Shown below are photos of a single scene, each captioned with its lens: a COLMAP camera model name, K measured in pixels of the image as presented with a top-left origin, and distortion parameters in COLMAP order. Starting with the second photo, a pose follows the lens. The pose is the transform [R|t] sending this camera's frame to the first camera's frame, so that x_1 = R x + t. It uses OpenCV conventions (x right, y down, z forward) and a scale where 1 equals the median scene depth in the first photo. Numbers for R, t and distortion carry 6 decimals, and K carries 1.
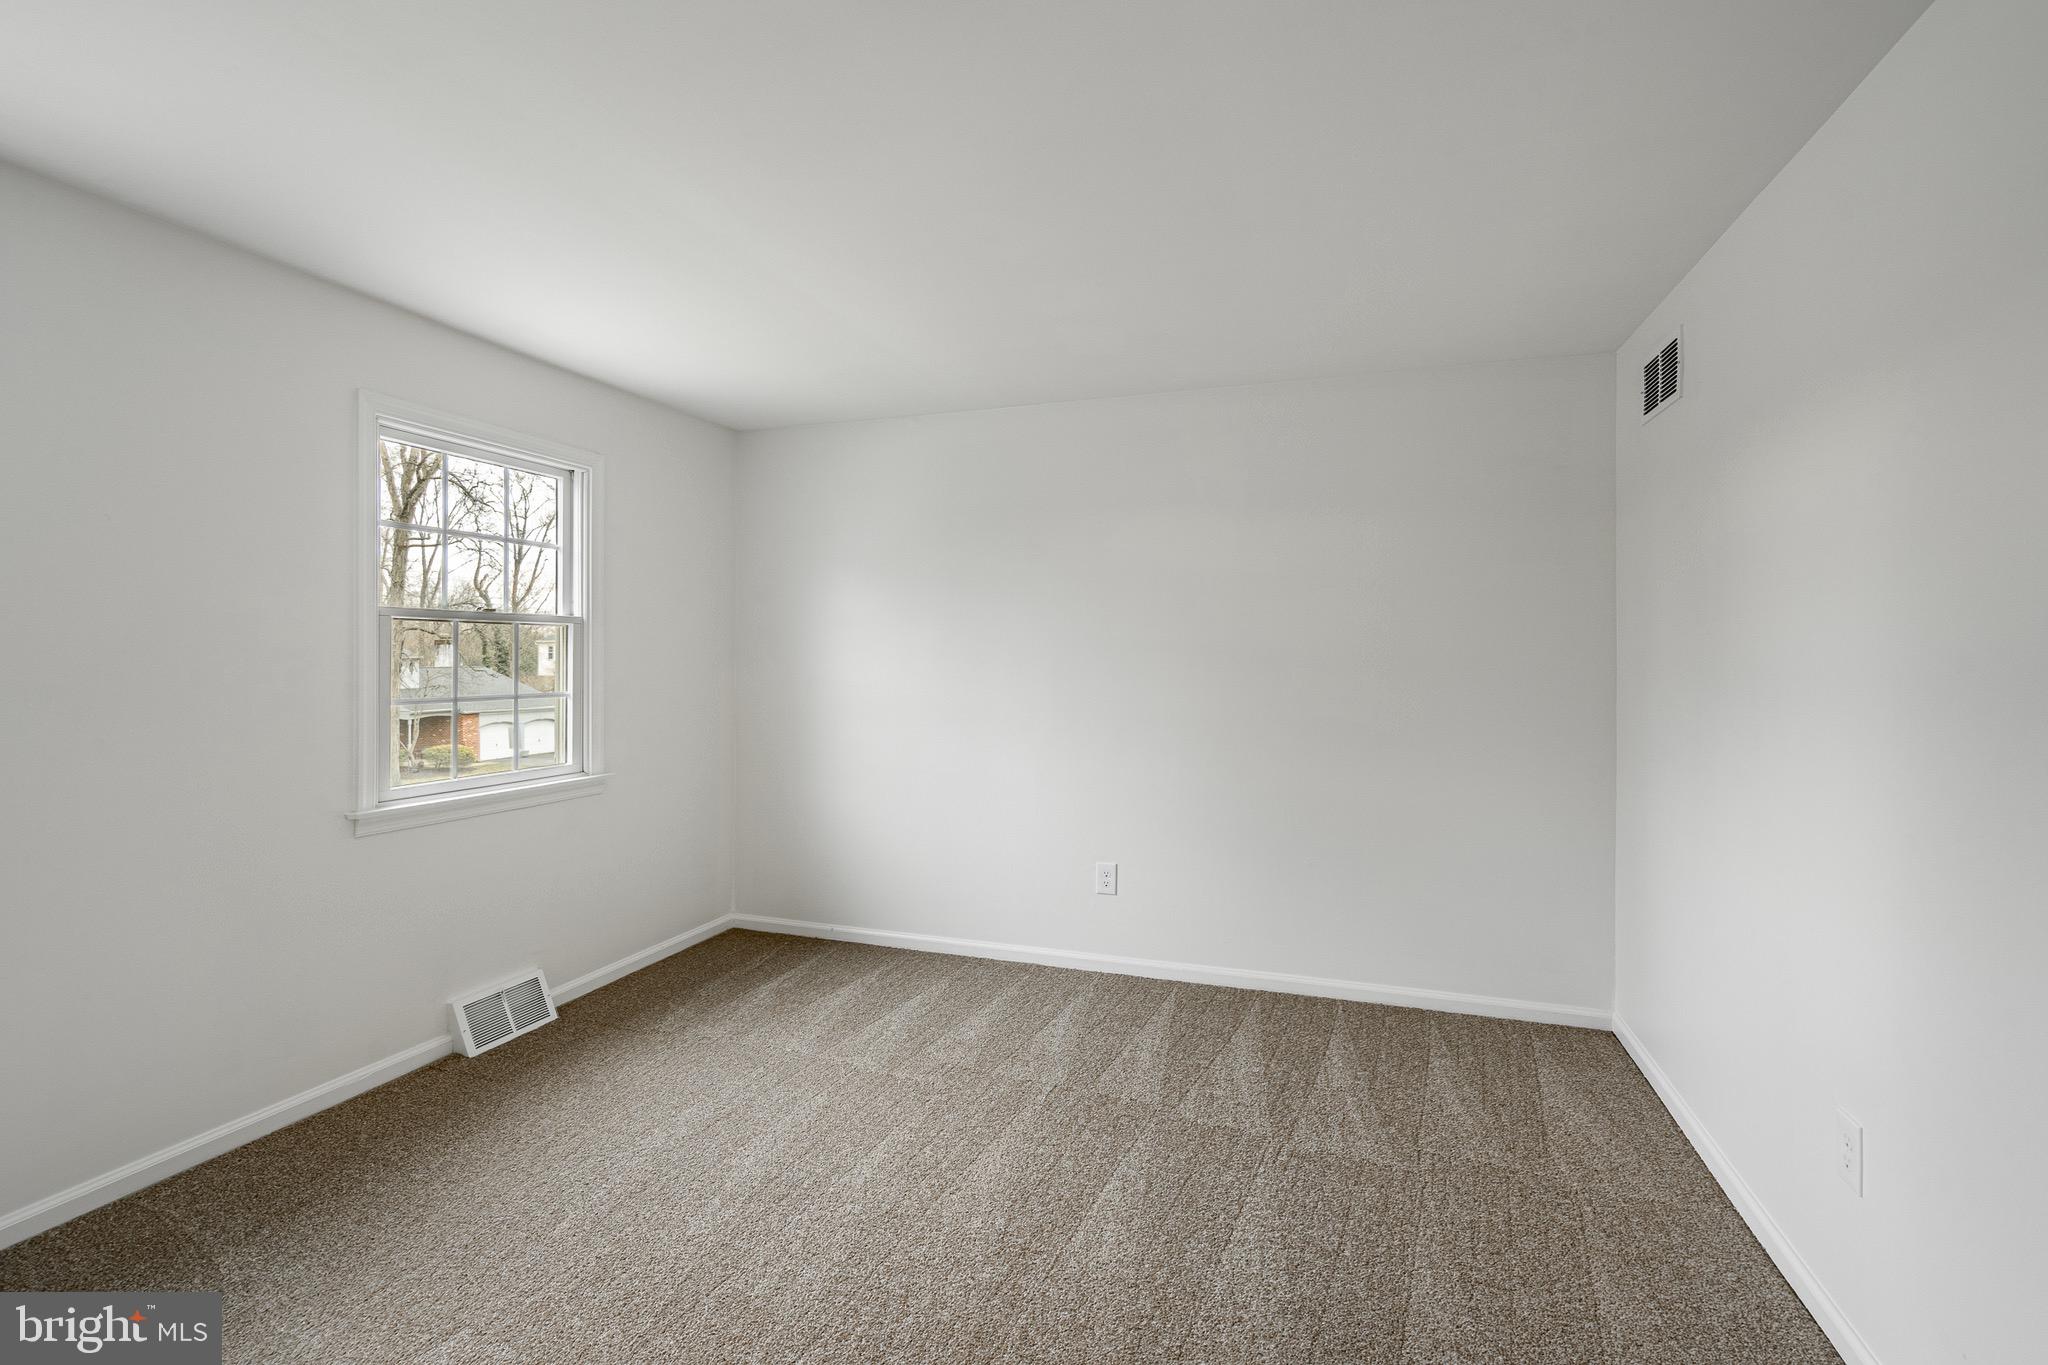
lens RADIAL K [[941.2, 0, 1026.2], [0, 941.2, 657.6], [0, 0, 1]] dist [-0.015699, 0.010003]
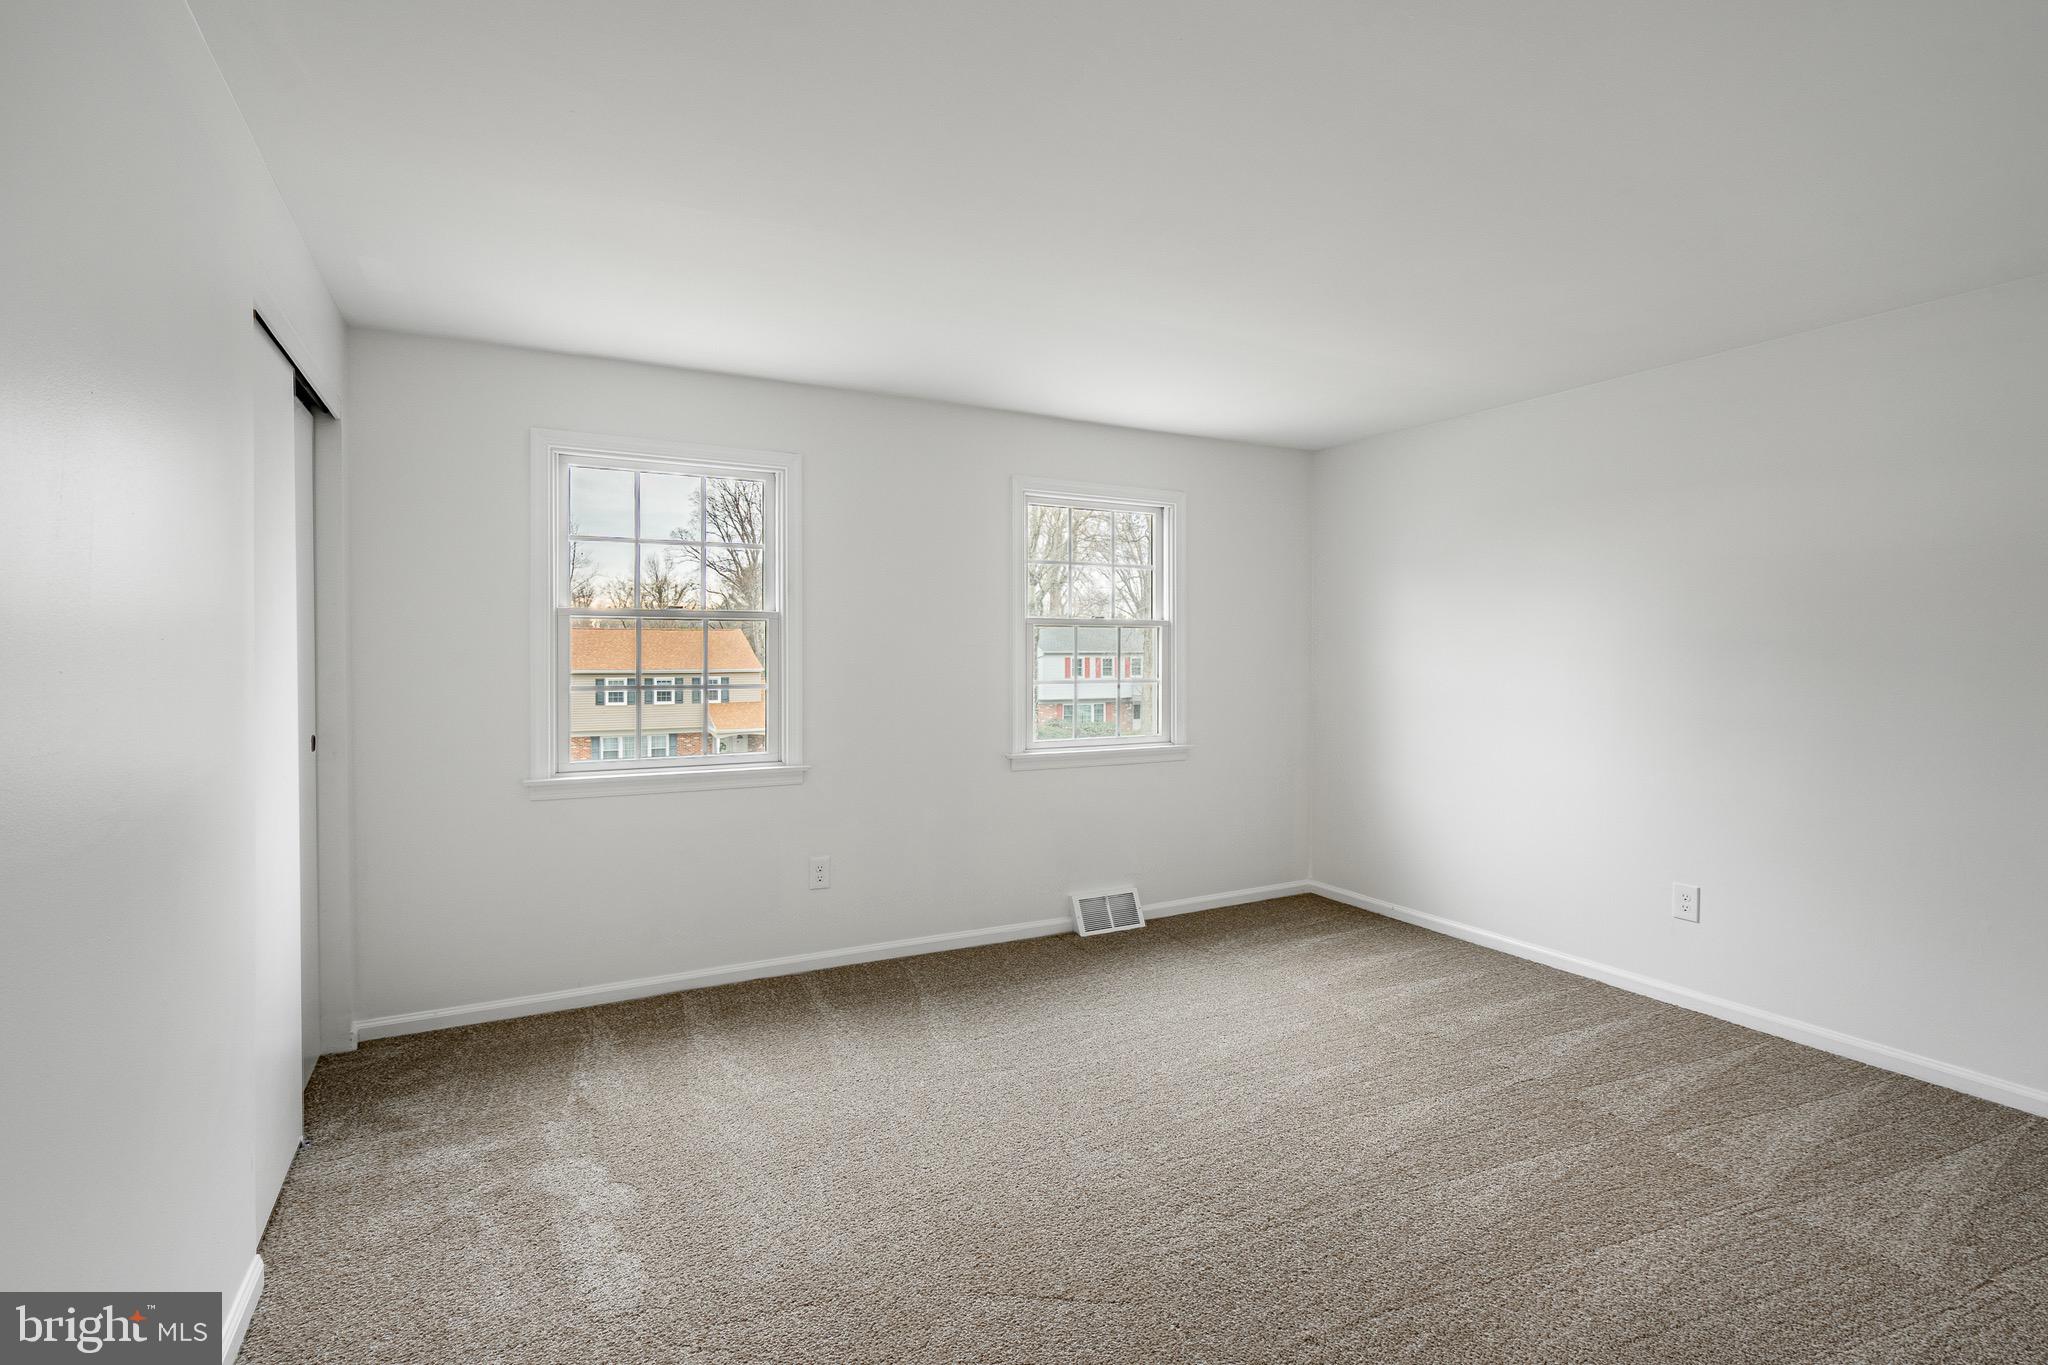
lens RADIAL K [[960.9, 0, 1017.9], [0, 960.9, 662.5], [0, 0, 1]] dist [-0.001257, 0.000634]
pose [[0.736788, 0.009724, -0.676054, 0.286934], [-0.002072, 0.999924, 0.012124, -0.001786], [0.676120, -0.007532, 0.736753, -0.116583]]
